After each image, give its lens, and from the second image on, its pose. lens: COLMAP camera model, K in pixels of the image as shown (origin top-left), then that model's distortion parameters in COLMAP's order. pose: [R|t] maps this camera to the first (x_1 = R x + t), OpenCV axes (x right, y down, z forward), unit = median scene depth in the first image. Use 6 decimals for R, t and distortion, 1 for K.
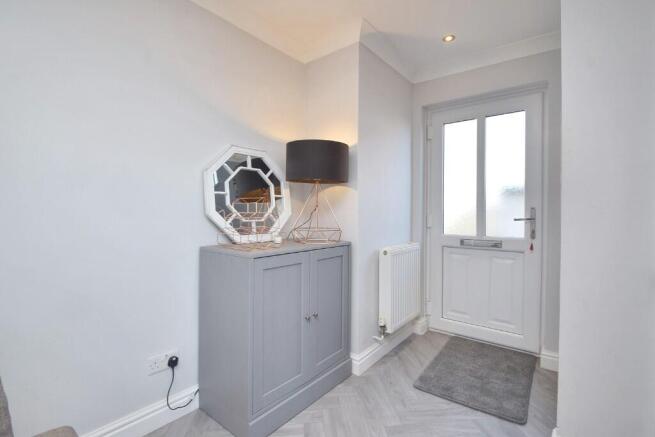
lens RADIAL K [[300.7, 0, 327.5], [0, 300.7, 218.5], [0, 0, 1]] dist [-0.034244, -0.000243]
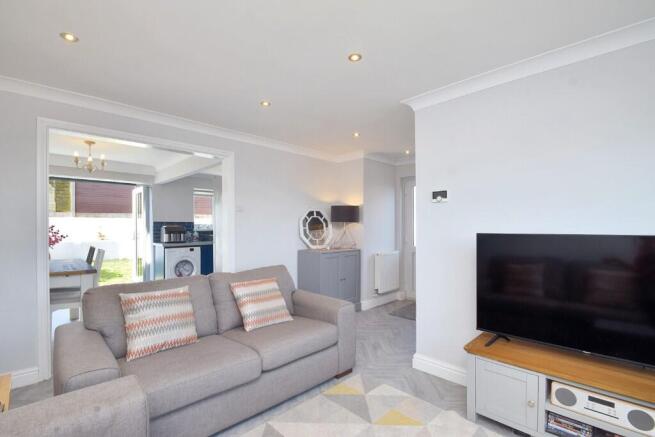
lens RADIAL K [[297.9, 0, 316.3], [0, 297.9, 221.2], [0, 0, 1]] dist [0.000081, -0.000213]
pose [[0.991669, -0.006360, -0.128658, 0.039817], [0.001559, 0.999300, -0.037387, -0.045116], [0.128806, 0.036875, 0.990984, -1.214828]]
